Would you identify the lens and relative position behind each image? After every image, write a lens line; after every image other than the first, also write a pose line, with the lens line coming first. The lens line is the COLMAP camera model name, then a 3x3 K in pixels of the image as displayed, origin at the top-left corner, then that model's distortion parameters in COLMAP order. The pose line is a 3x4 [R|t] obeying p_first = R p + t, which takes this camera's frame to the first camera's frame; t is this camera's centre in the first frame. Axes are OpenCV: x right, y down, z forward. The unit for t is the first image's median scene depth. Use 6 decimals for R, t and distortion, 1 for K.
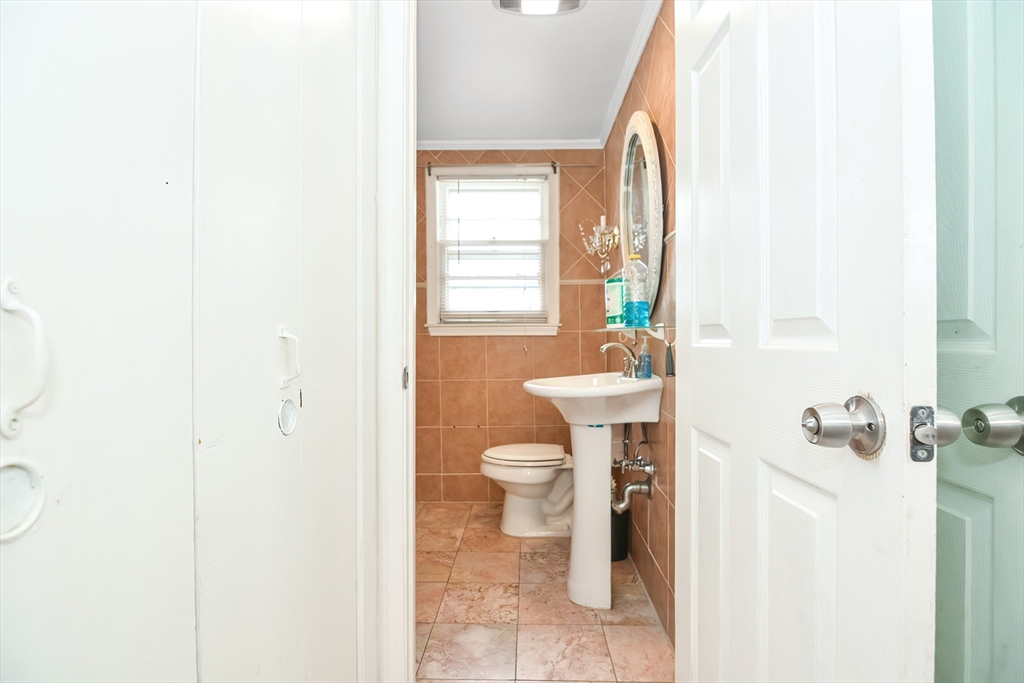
lens RADIAL K [[511.1, 0, 512.0], [0, 511.1, 341.5], [0, 0, 1]] dist [-0.002635, -0.001641]
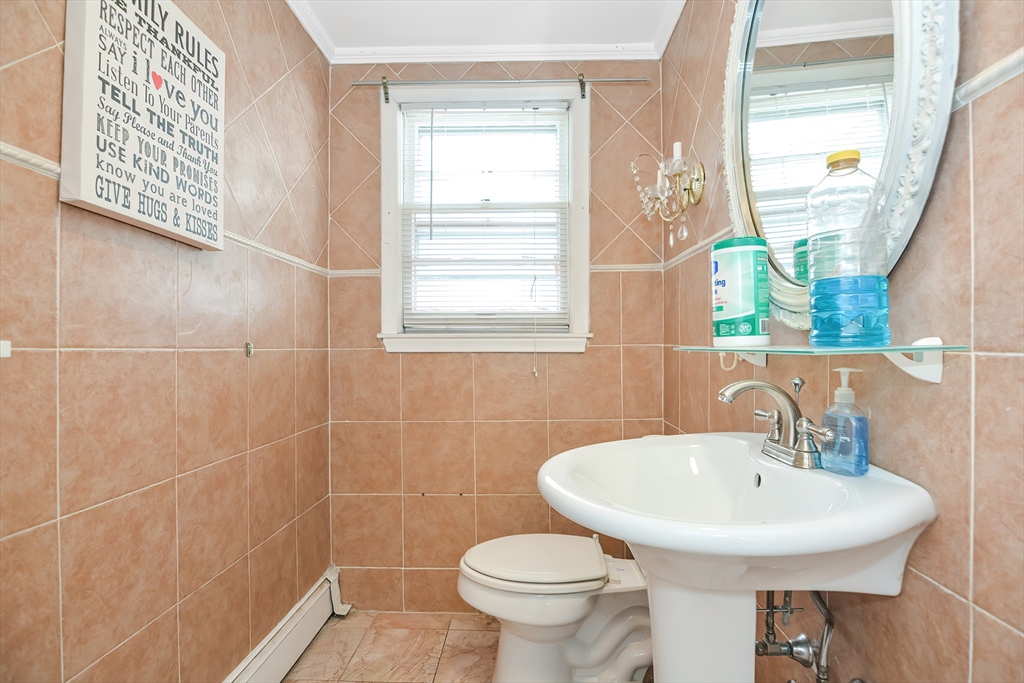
lens RADIAL K [[511.1, 0, 512.0], [0, 511.1, 341.5], [0, 0, 1]] dist [-0.002635, -0.001641]
pose [[0.999983, 0.004417, -0.003813, -0.000500], [-0.004476, 0.999866, -0.015730, -0.014605], [0.003743, 0.015747, 0.999869, 0.365109]]
